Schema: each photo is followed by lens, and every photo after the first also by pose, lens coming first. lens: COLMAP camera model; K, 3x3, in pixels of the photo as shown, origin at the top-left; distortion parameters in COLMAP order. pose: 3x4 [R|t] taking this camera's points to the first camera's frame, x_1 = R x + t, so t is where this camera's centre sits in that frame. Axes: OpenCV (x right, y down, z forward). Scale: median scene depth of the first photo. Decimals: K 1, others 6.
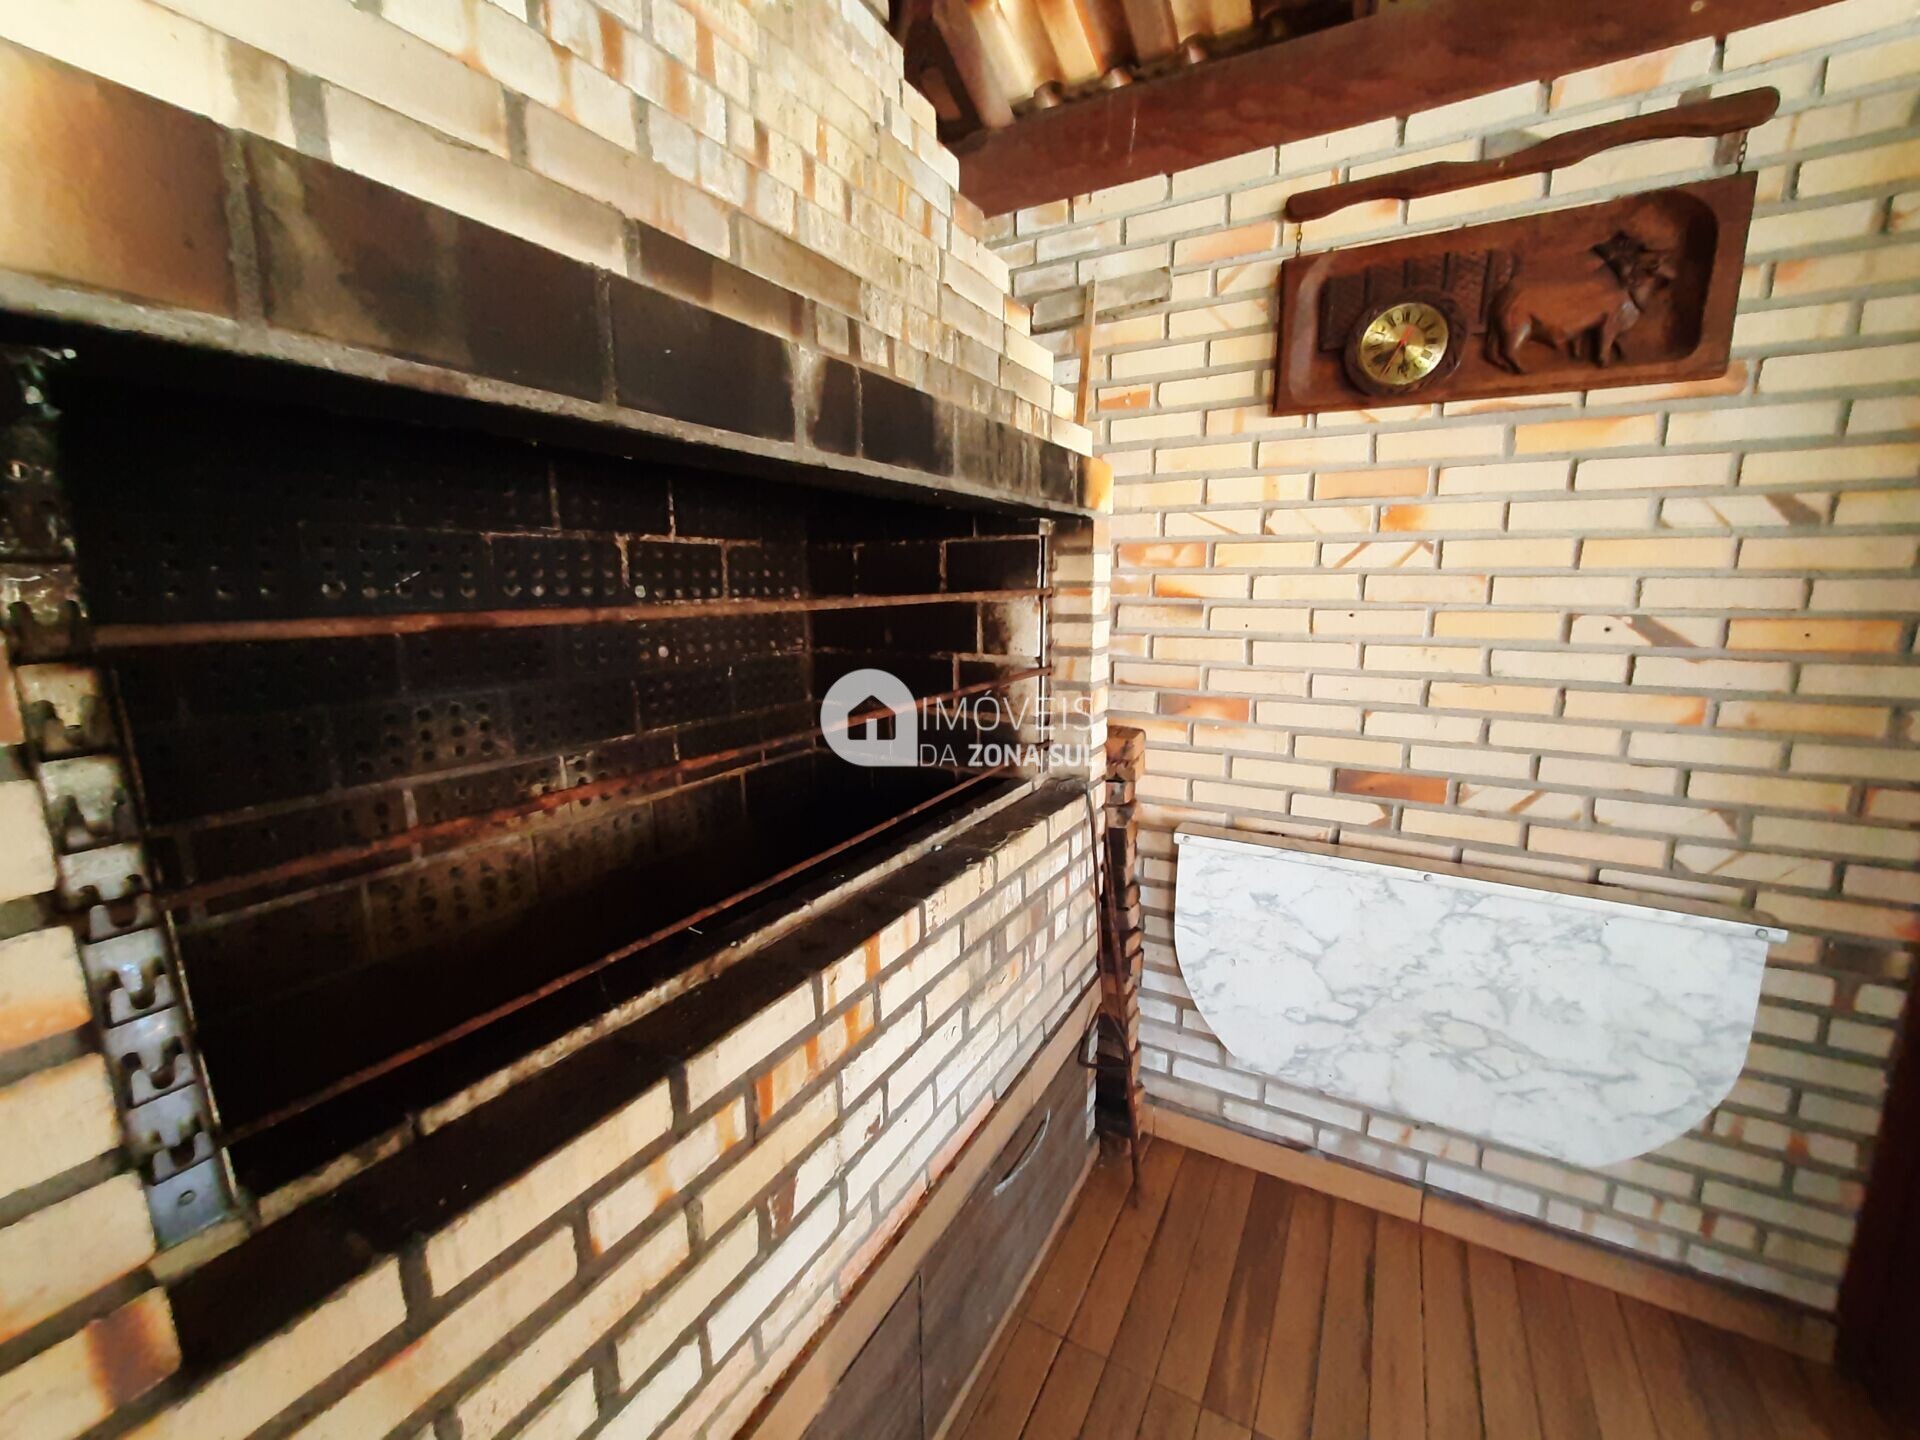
lens RADIAL K [[763.1, 0, 996.8], [0, 763.1, 713.7], [0, 0, 1]] dist [0.002136, 0.000135]
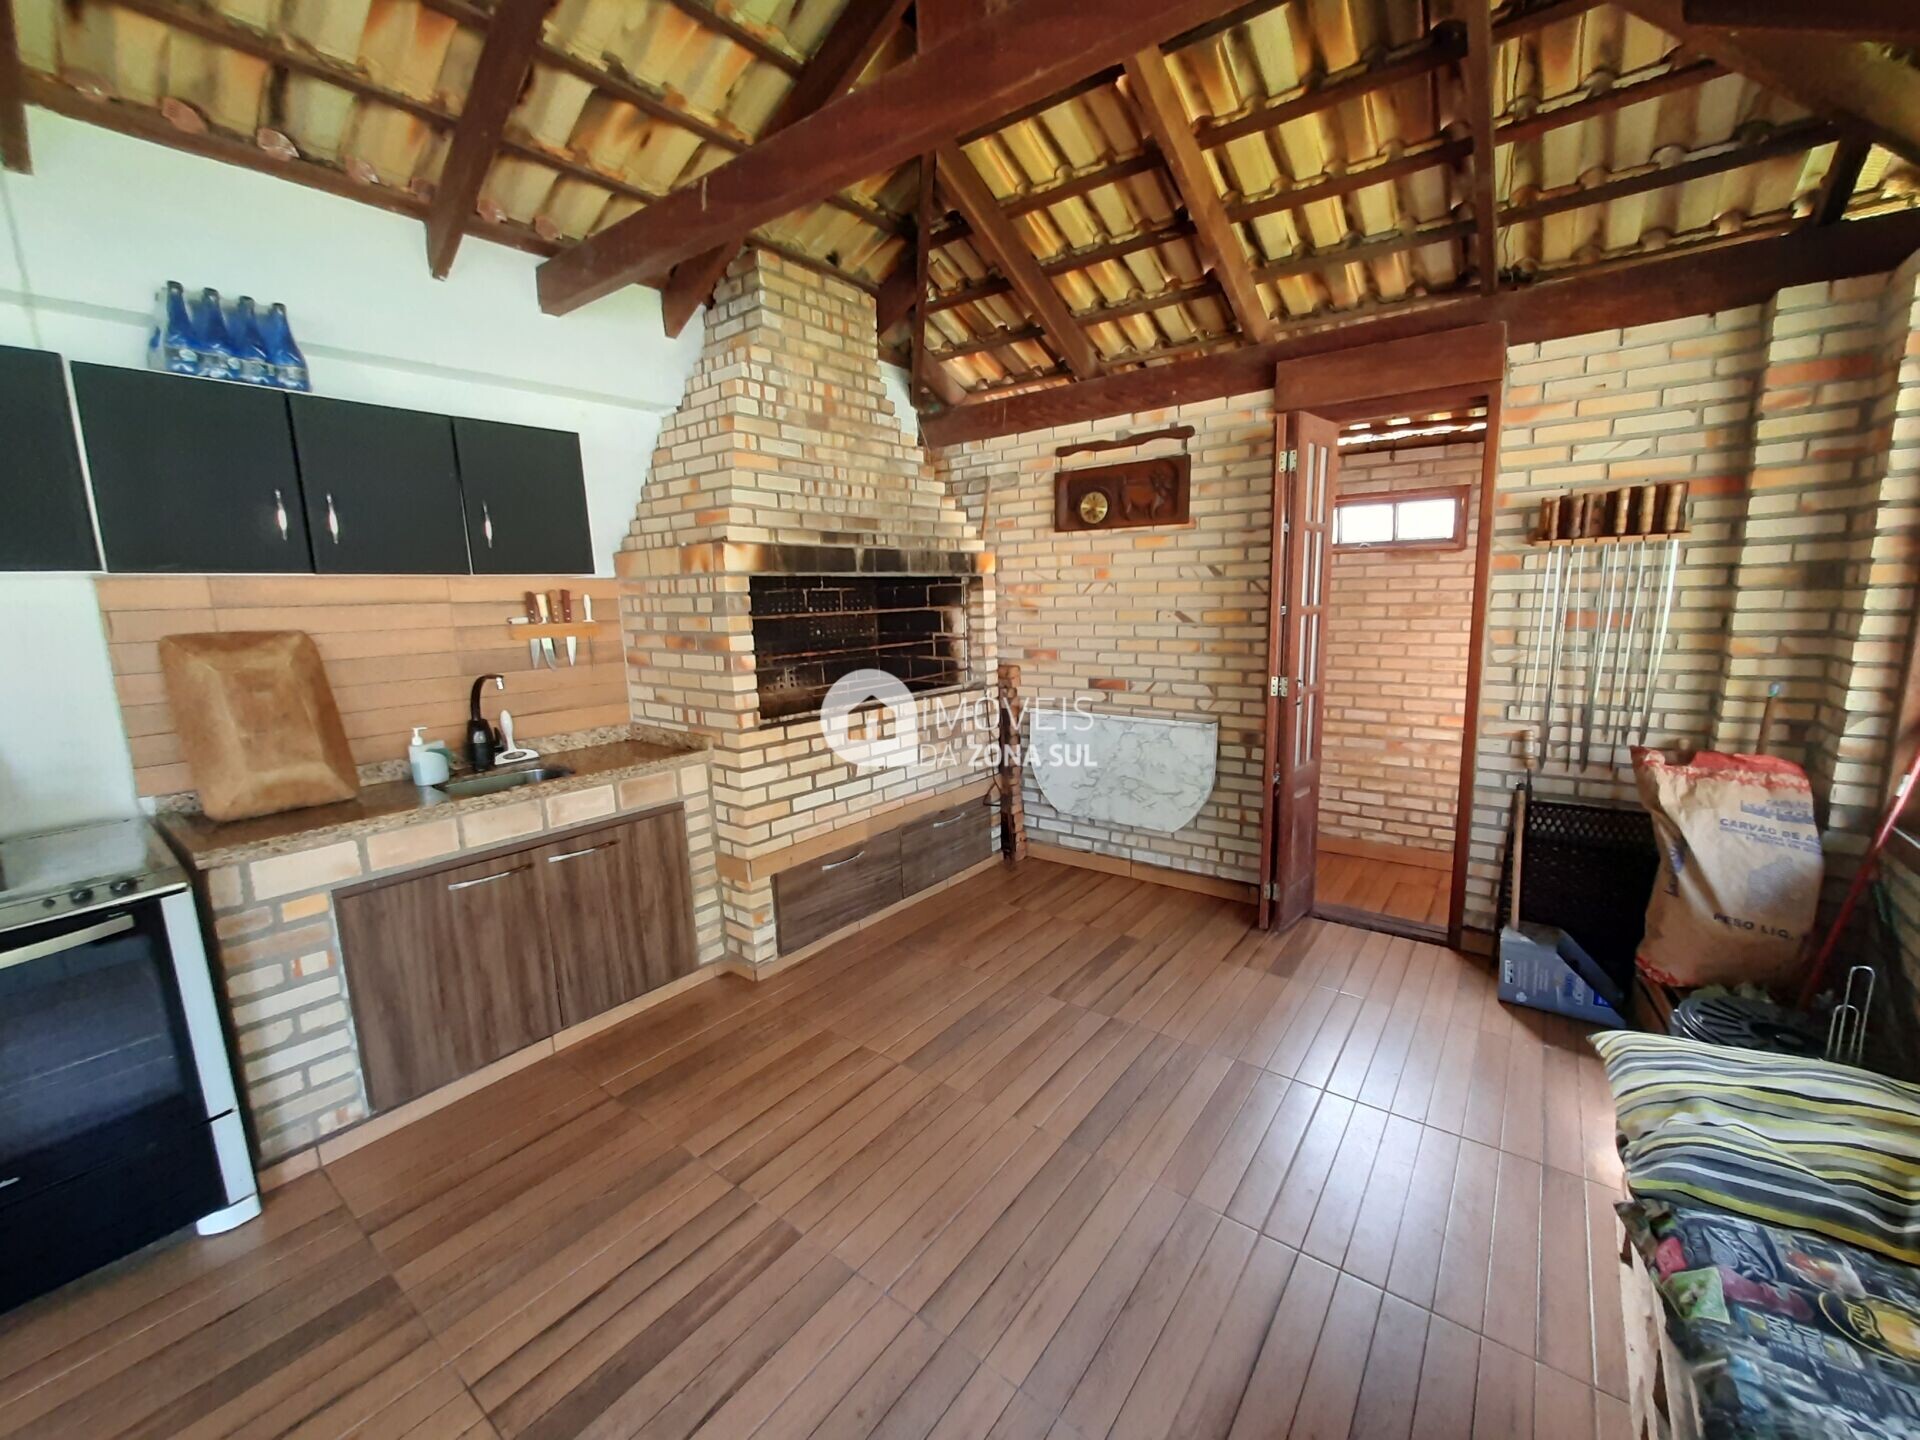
lens RADIAL K [[749.9, 0, 987.0], [0, 749.9, 711.6], [0, 0, 1]] dist [-0.013417, 0.000481]
pose [[0.987849, -0.000288, -0.155418, 0.546230], [-0.002229, 0.999869, -0.016022, 0.236100], [0.155402, 0.016174, 0.987719, -1.479070]]
